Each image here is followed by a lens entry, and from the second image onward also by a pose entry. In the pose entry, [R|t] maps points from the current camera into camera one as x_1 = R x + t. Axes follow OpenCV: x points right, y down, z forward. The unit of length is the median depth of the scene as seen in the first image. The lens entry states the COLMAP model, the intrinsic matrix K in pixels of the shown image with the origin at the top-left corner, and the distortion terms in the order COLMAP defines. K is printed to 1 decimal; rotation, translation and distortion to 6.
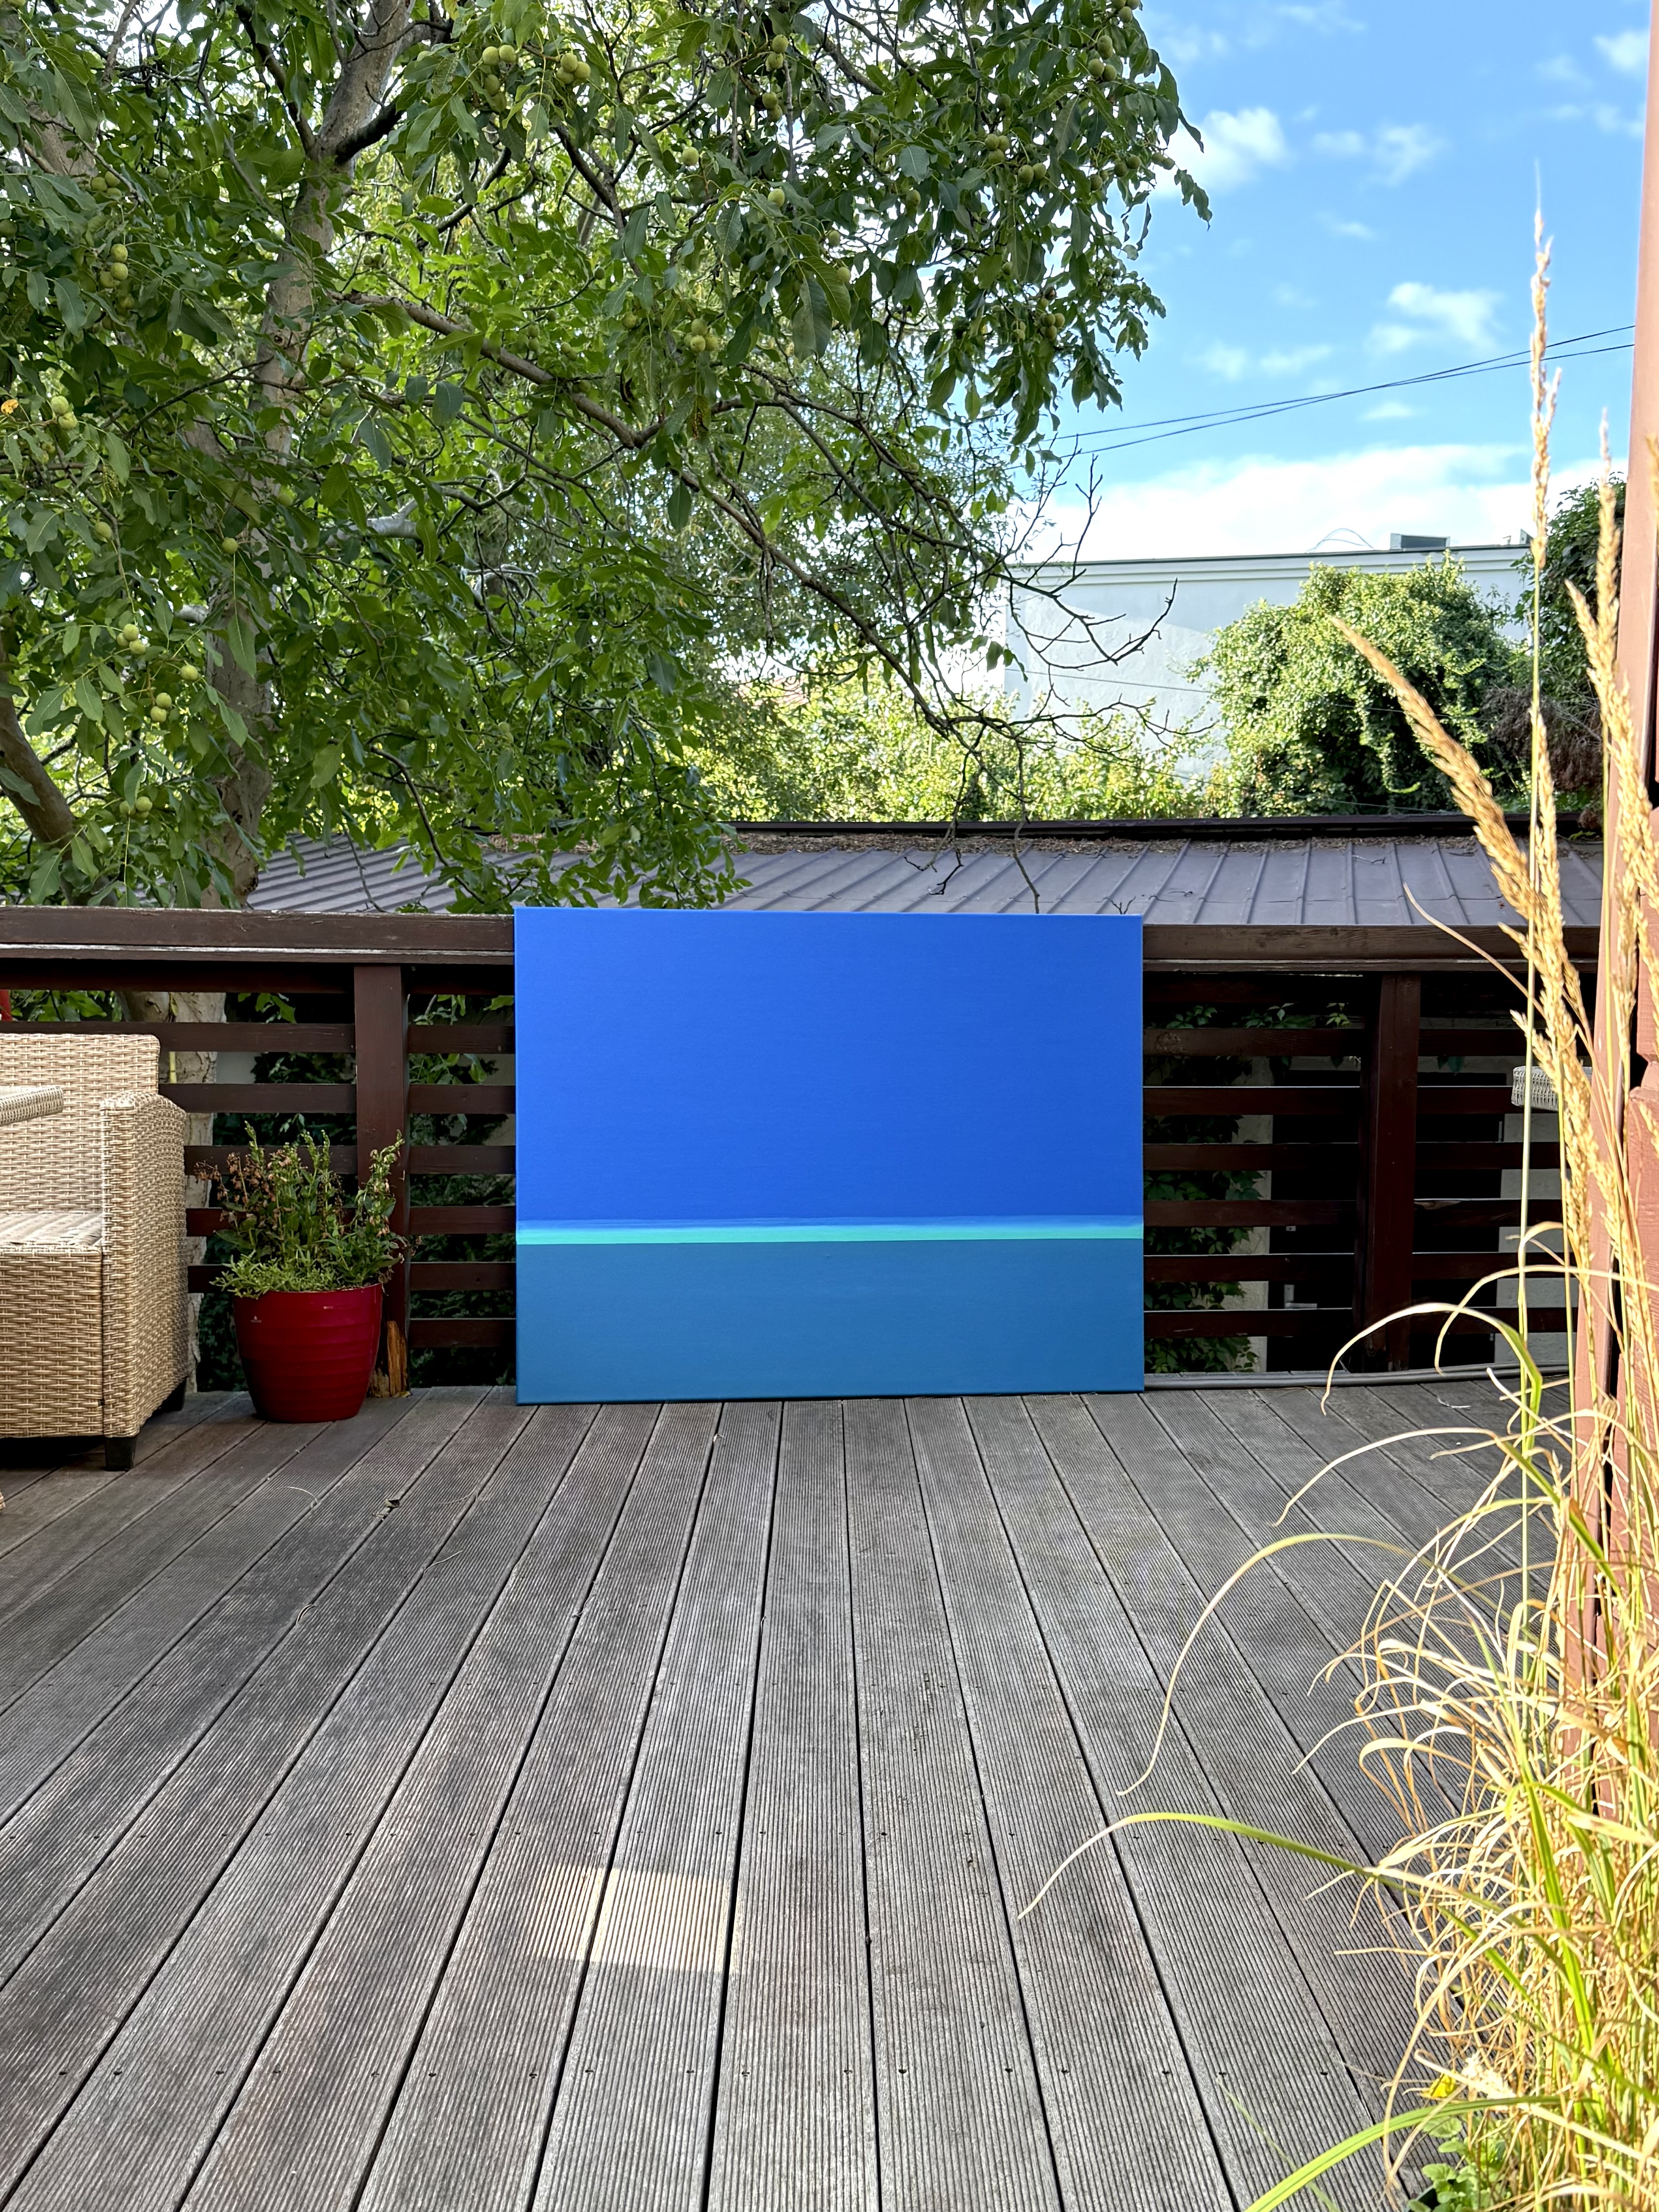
lens RADIAL K [[1956.4, 0, 829.9], [0, 1956.4, 1104.4], [0, 0, 1]] dist [0.000176, -0.000167]
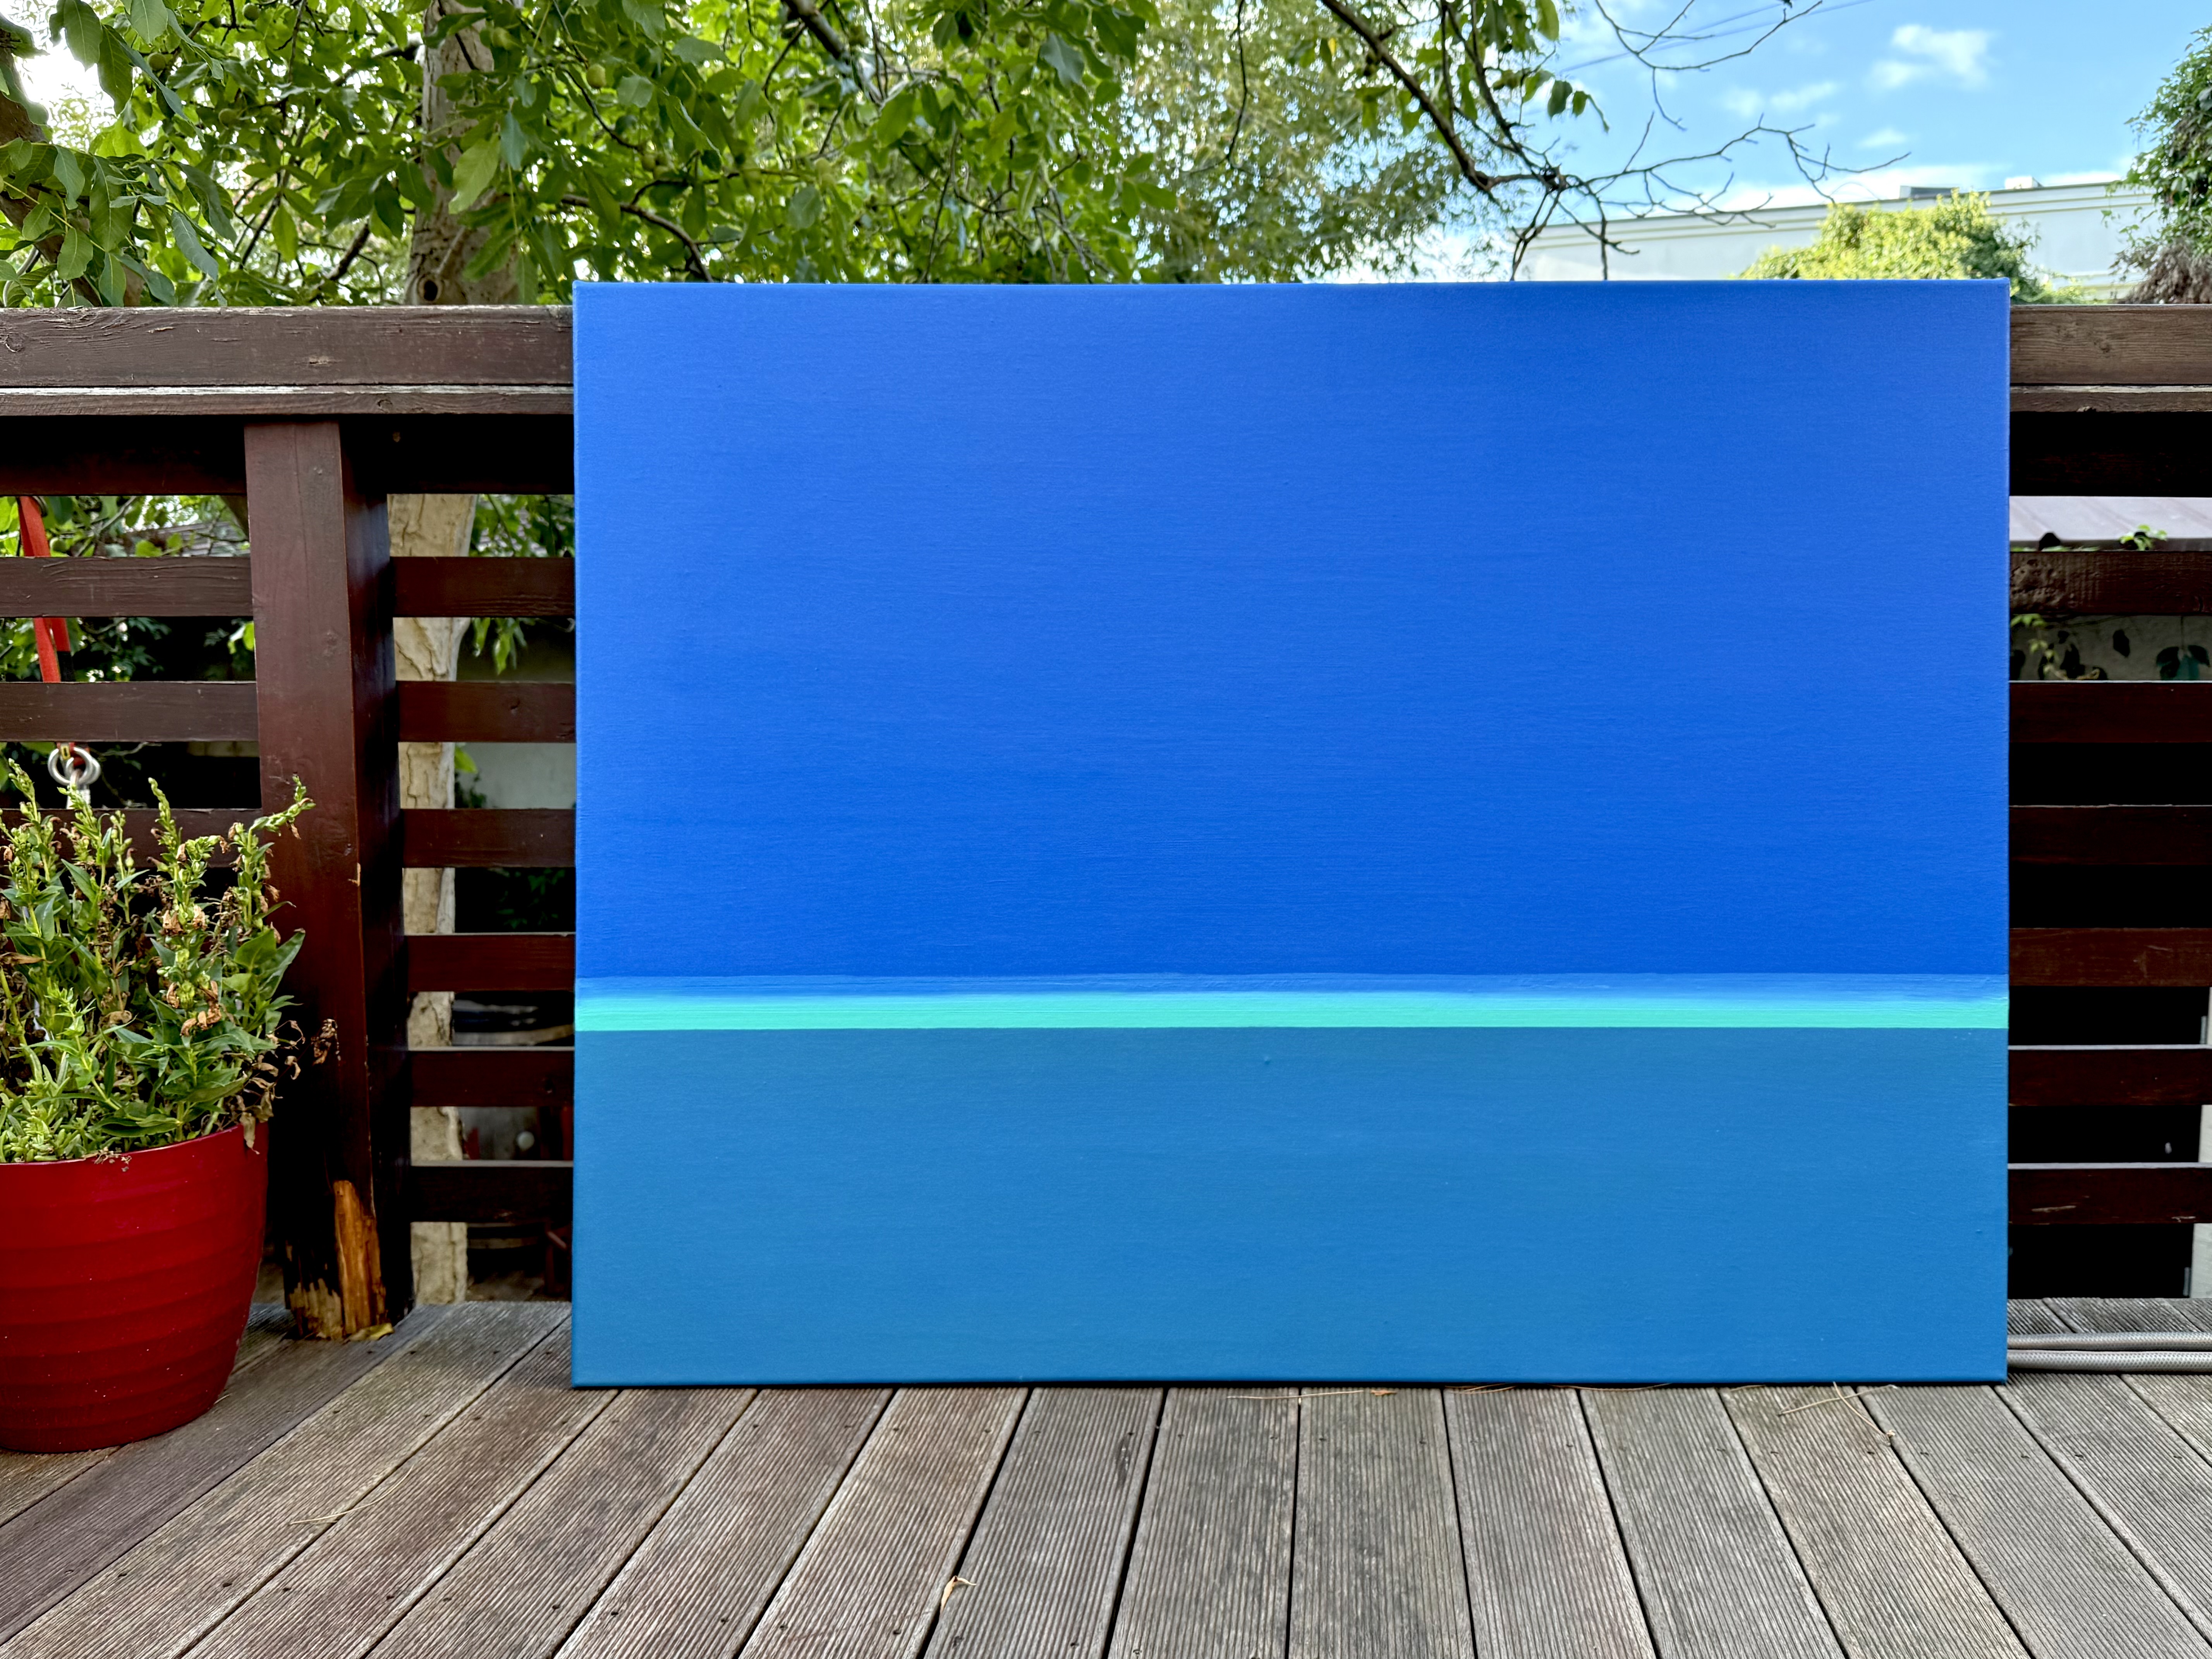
lens RADIAL K [[1790.0, 0, 1099.3], [0, 1790.0, 823.7], [0, 0, 1]] dist [0.005069, 0.000987]
pose [[0.990611, 0.003817, -0.136655, 0.015856], [0.002421, 0.998964, 0.045452, 0.005186], [0.136687, -0.045356, 0.989575, 0.599947]]
